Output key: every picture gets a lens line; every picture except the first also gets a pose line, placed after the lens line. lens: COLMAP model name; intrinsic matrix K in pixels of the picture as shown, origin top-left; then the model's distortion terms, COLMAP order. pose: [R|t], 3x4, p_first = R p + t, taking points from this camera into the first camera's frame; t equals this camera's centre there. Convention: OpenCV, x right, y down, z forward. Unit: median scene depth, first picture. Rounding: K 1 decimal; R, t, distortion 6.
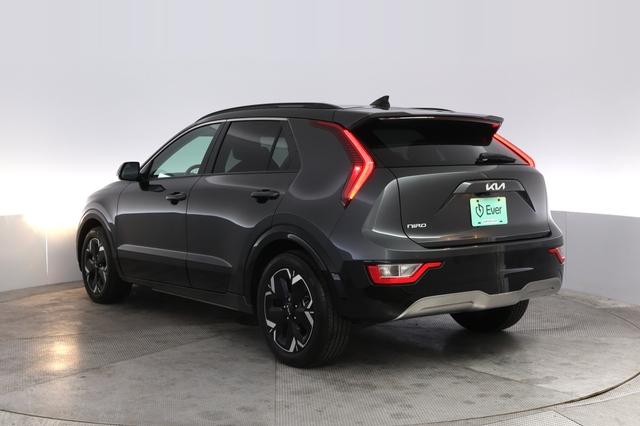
lens RADIAL K [[968.0, 0, 320.0], [0, 968.0, 213.0], [0, 0, 1]] dist [-0.066734, 0.087715]
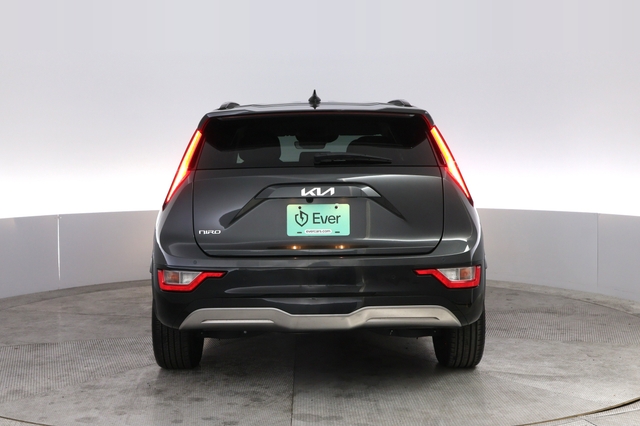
lens RADIAL K [[968.0, 0, 320.0], [0, 968.0, 213.0], [0, 0, 1]] dist [-0.066734, 0.087715]
pose [[0.764019, 0.029131, -0.644536, 0.751658], [-0.027283, 0.999545, 0.012836, -0.019515], [0.644617, 0.007777, 0.764466, 0.328050]]
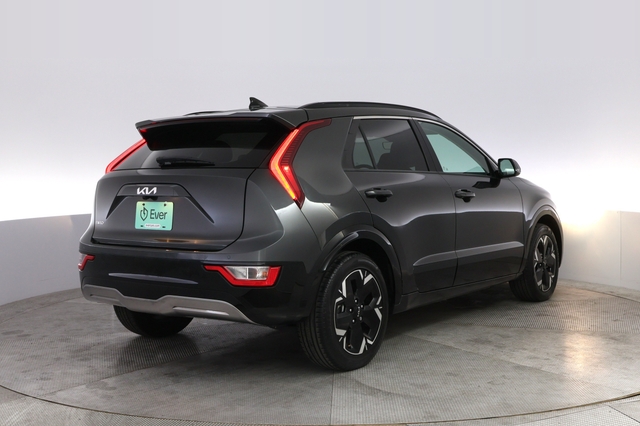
lens RADIAL K [[968.0, 0, 320.0], [0, 968.0, 213.0], [0, 0, 1]] dist [-0.066734, 0.087715]
pose [[0.155271, 0.056017, -0.986282, 1.191617], [-0.033580, 0.998113, 0.051402, -0.061772], [0.987301, 0.025138, 0.156859, 1.020989]]
